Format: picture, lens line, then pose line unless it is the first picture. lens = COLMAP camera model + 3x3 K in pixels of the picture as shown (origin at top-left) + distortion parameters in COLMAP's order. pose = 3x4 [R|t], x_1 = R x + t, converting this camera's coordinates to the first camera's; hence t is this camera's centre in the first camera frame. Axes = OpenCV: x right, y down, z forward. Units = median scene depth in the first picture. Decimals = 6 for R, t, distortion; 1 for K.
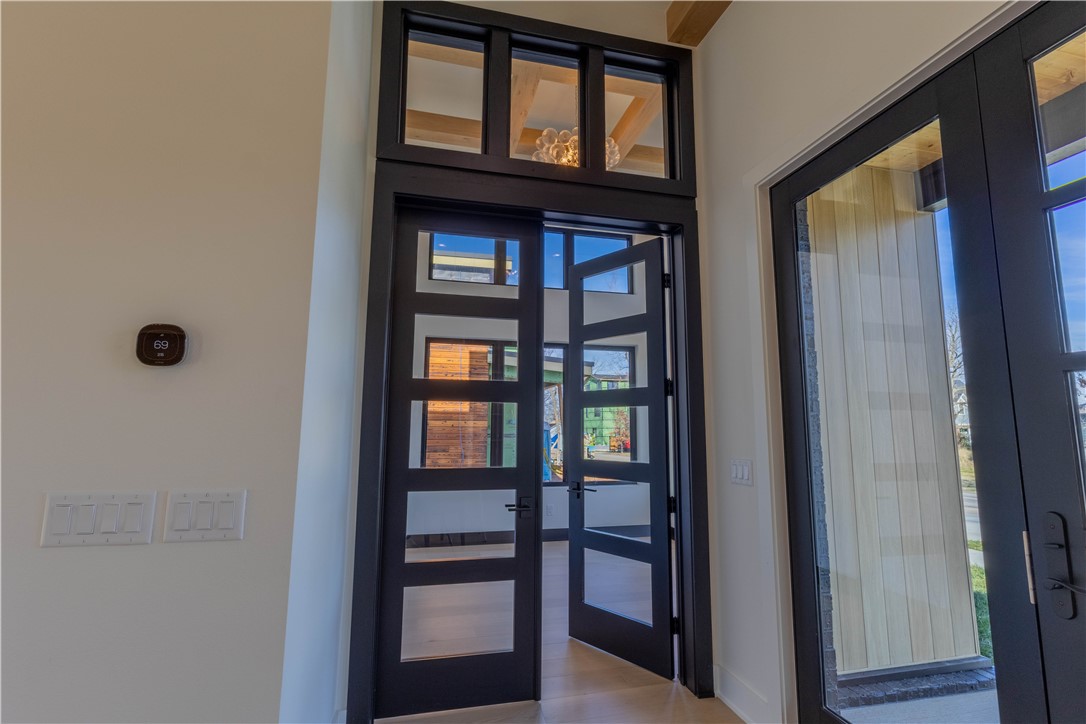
lens RADIAL K [[496.8, 0, 542.8], [0, 496.8, 363.2], [0, 0, 1]] dist [0.001971, 0.000653]
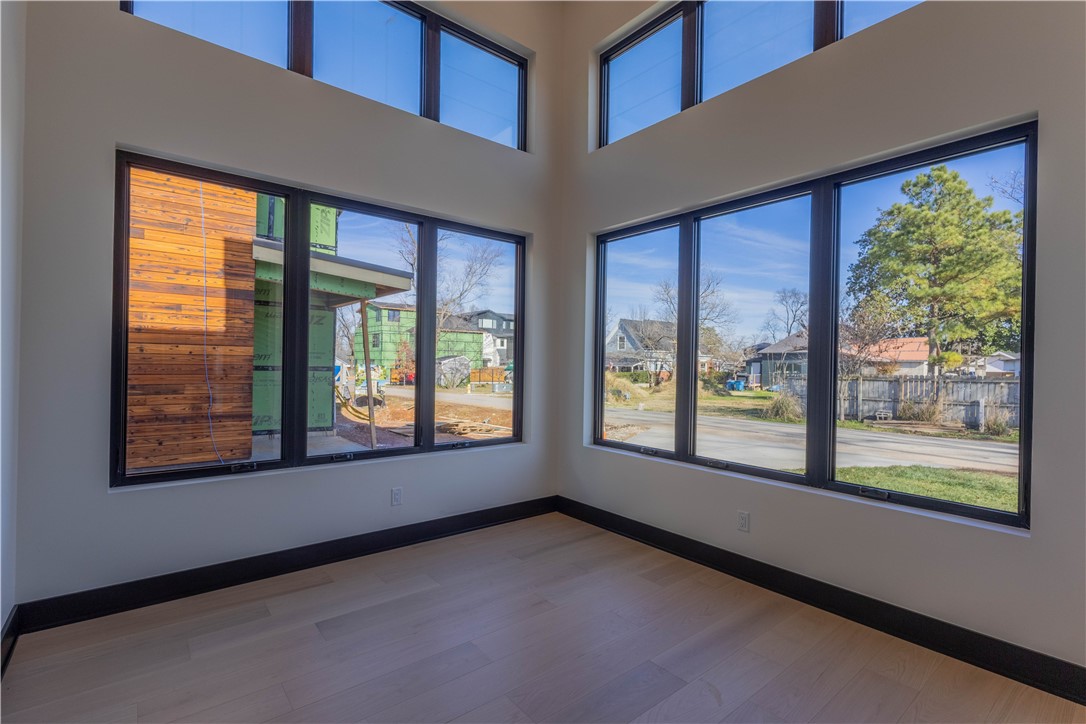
lens RADIAL K [[496.8, 0, 542.8], [0, 496.8, 363.2], [0, 0, 1]] dist [0.001971, 0.000653]
pose [[0.903949, 0.011799, 0.427476, -0.044556], [-0.069416, 0.990411, 0.119450, 0.030502], [-0.421968, -0.137651, 0.896100, 0.230876]]
